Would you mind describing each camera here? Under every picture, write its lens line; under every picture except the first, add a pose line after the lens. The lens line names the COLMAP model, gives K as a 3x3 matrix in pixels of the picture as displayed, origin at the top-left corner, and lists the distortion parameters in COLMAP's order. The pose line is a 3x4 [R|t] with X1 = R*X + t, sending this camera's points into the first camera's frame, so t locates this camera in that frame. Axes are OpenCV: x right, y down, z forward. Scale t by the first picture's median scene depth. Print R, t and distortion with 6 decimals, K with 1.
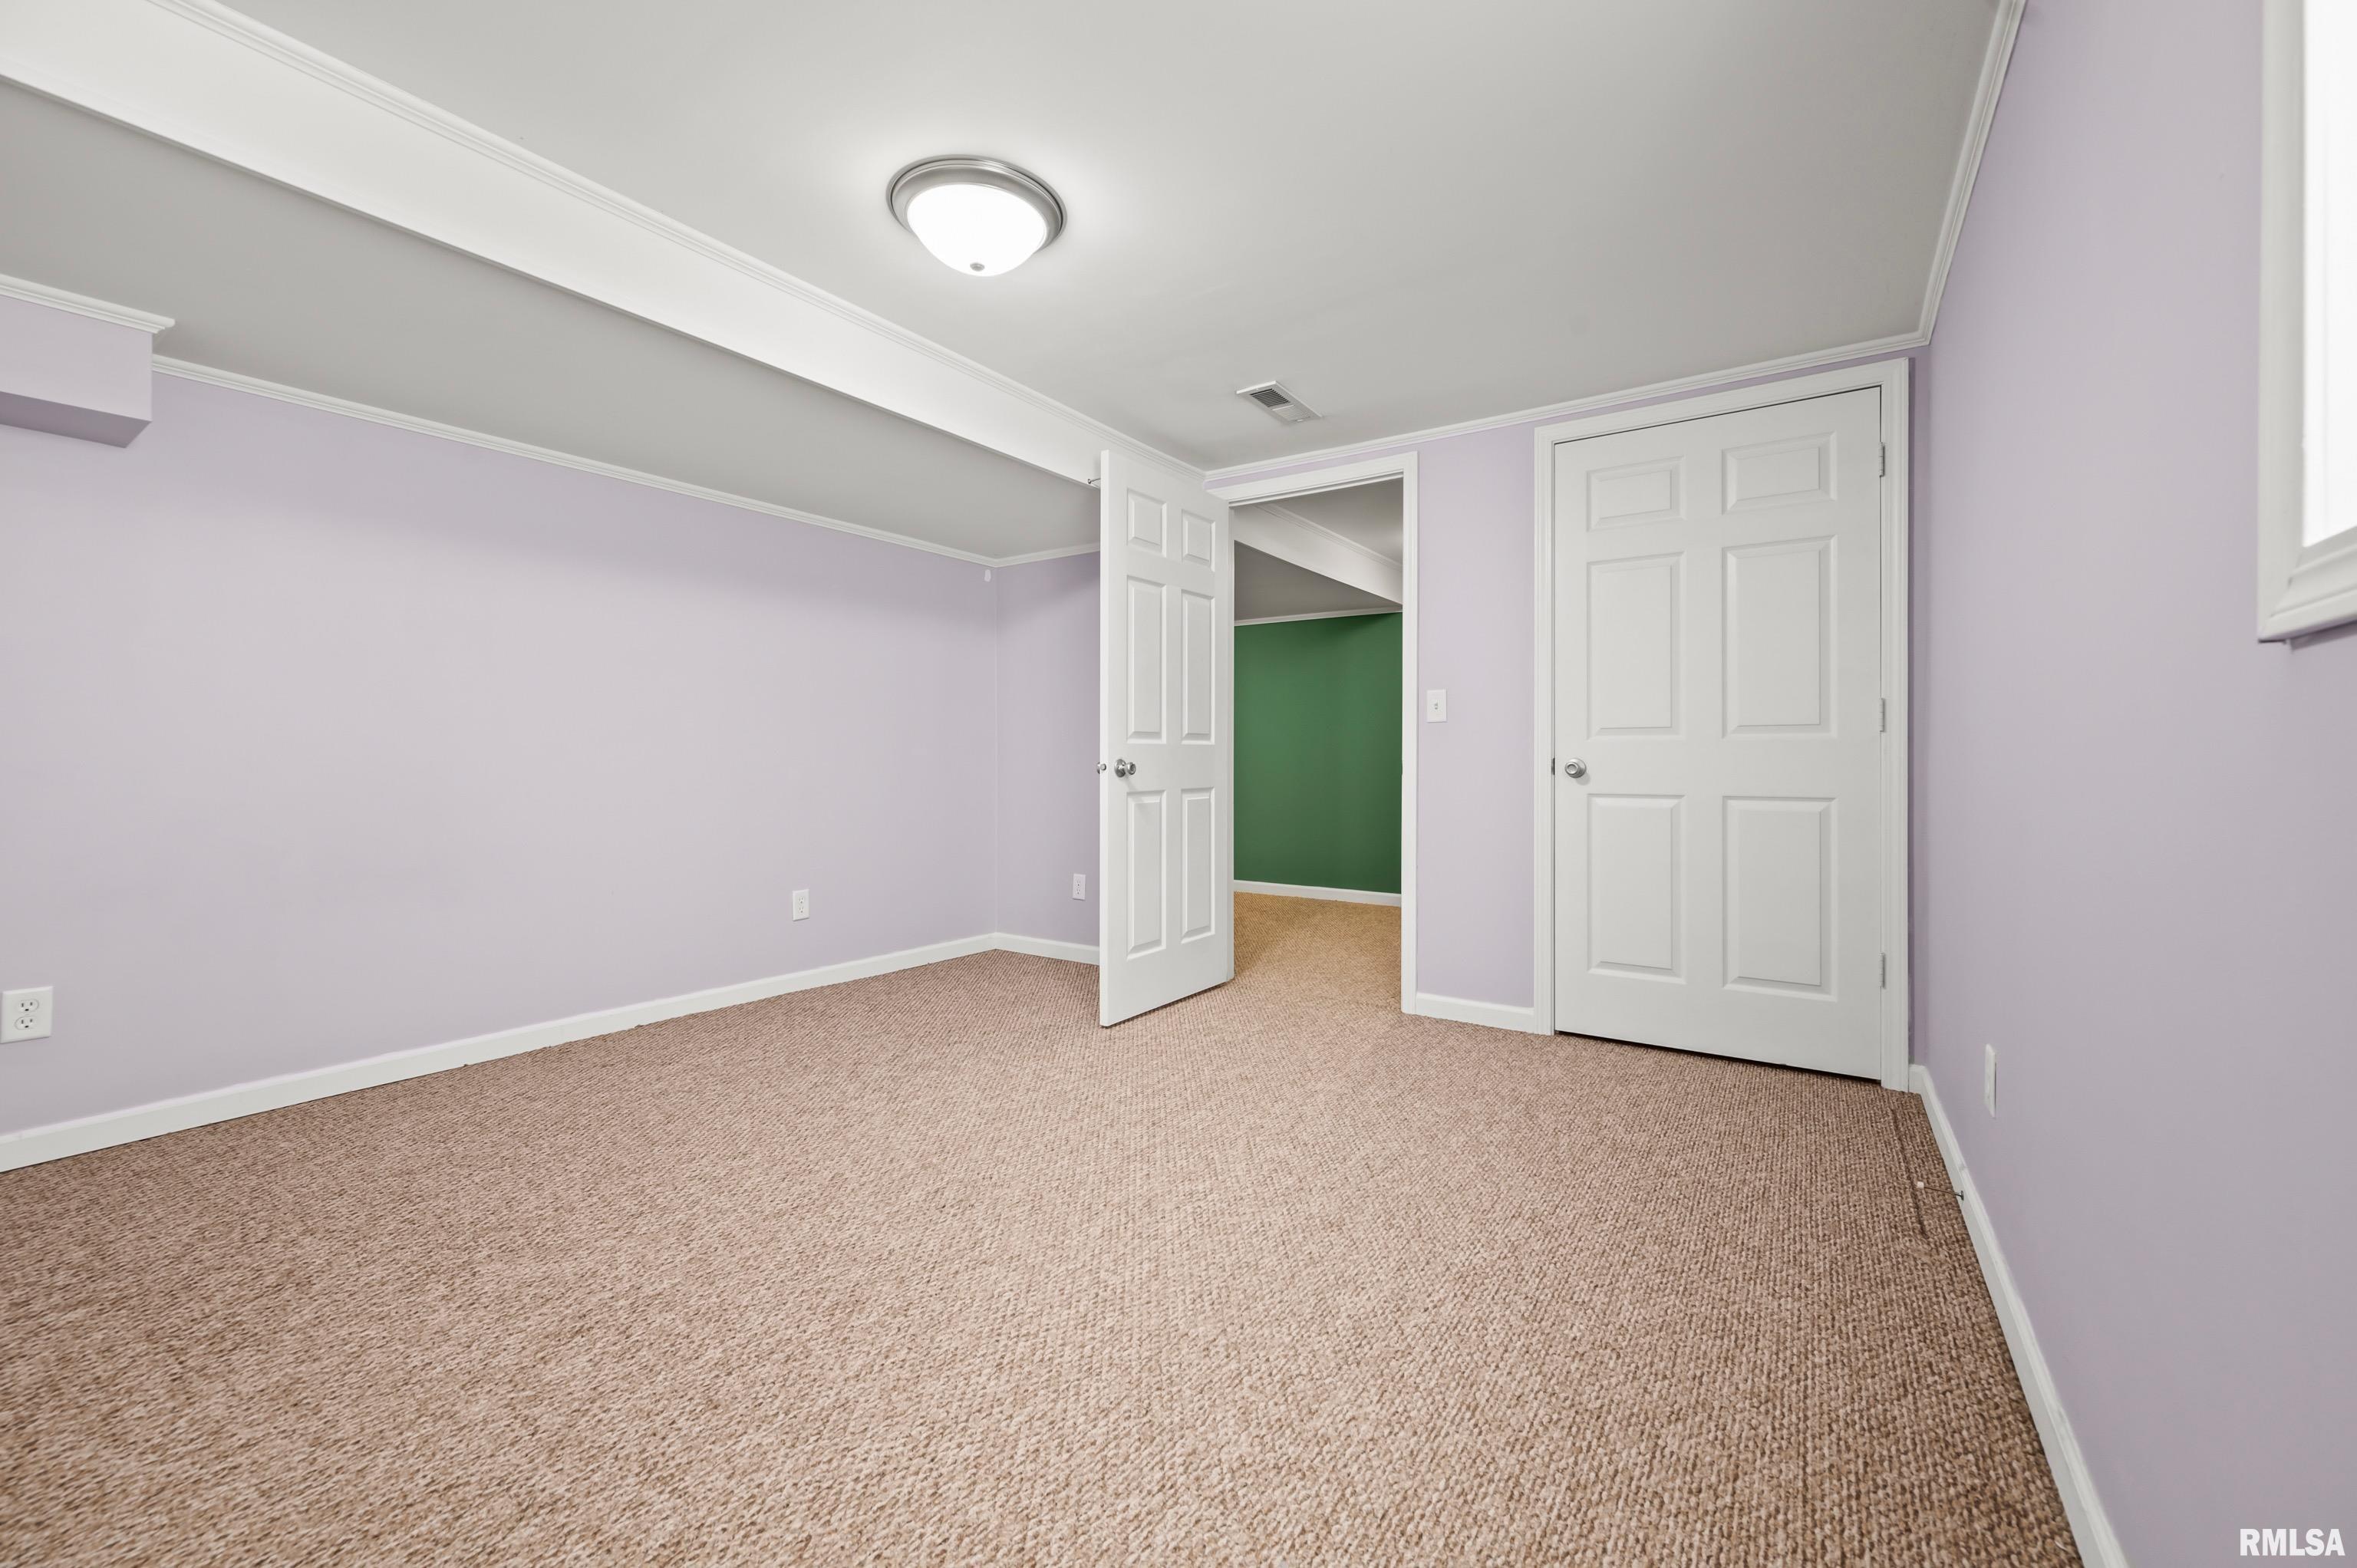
lens RADIAL K [[935.1, 0, 1176.7], [0, 935.1, 761.4], [0, 0, 1]] dist [-0.001972, -0.000269]
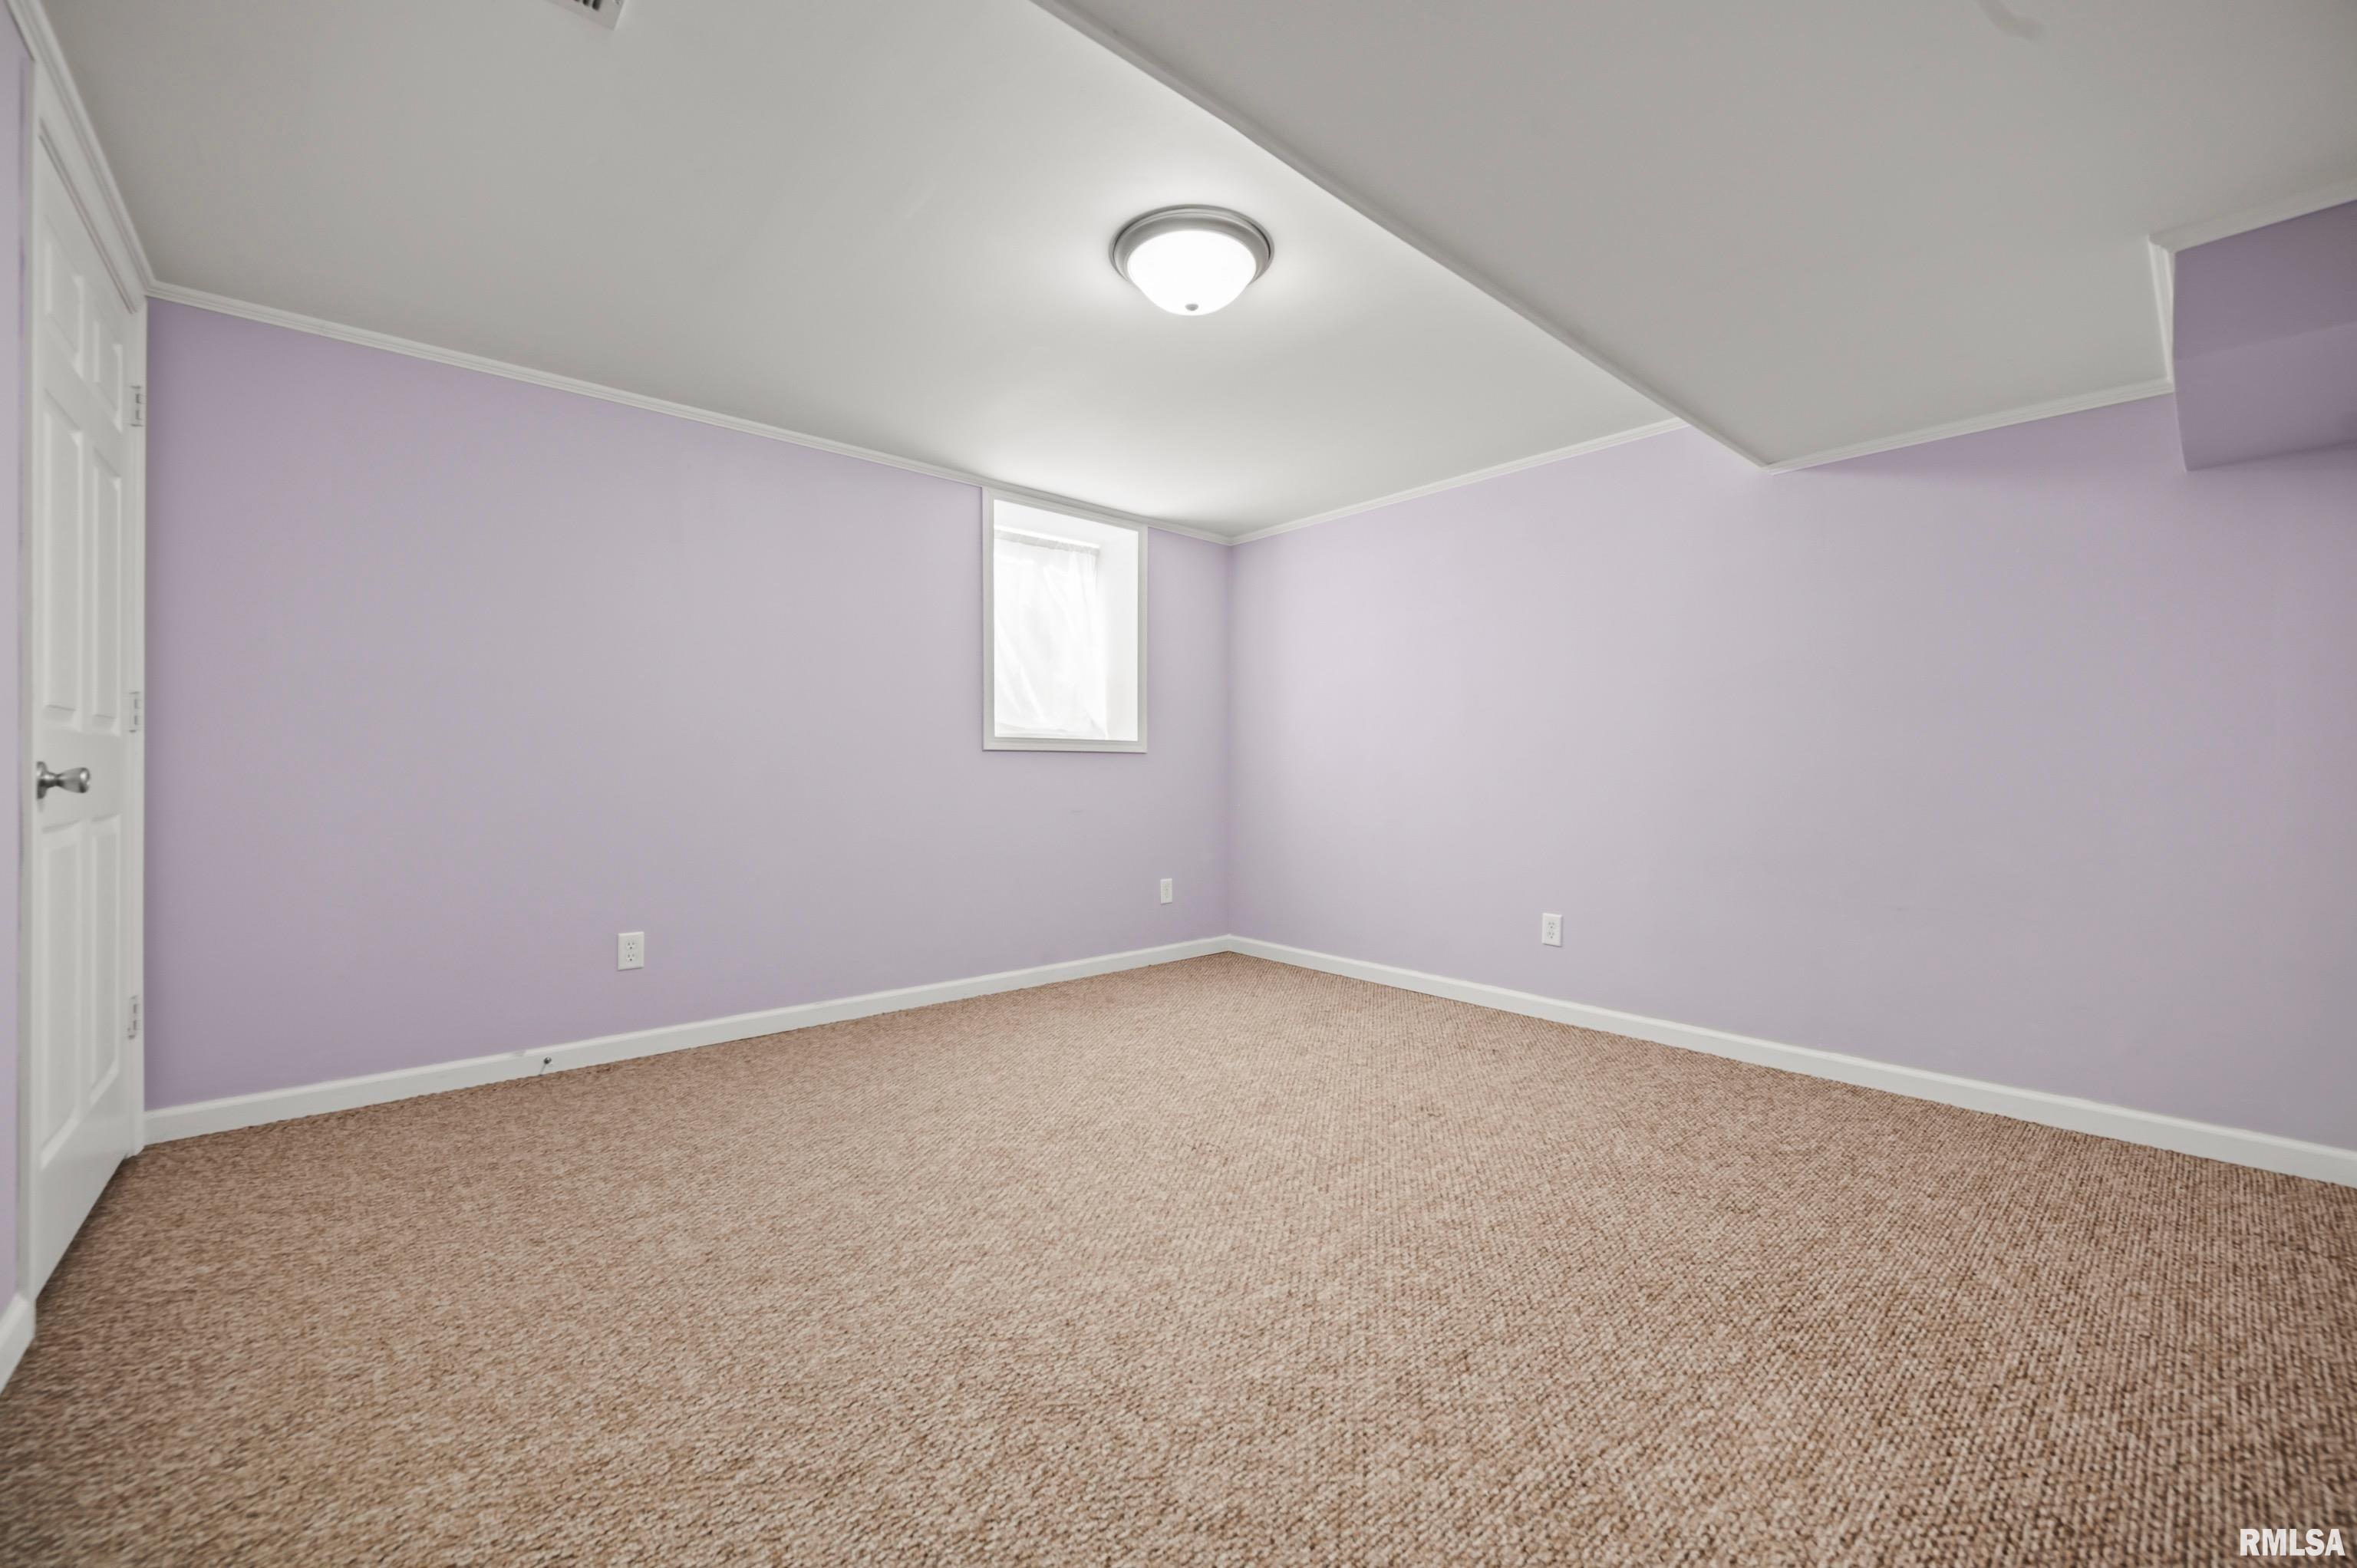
lens RADIAL K [[935.1, 0, 1176.7], [0, 935.1, 761.4], [0, 0, 1]] dist [-0.001972, -0.000269]
pose [[-0.969205, -0.001317, 0.246253, -0.424721], [-0.003764, 0.999948, -0.009466, -0.002072], [-0.246227, -0.010101, -0.969159, 1.874947]]
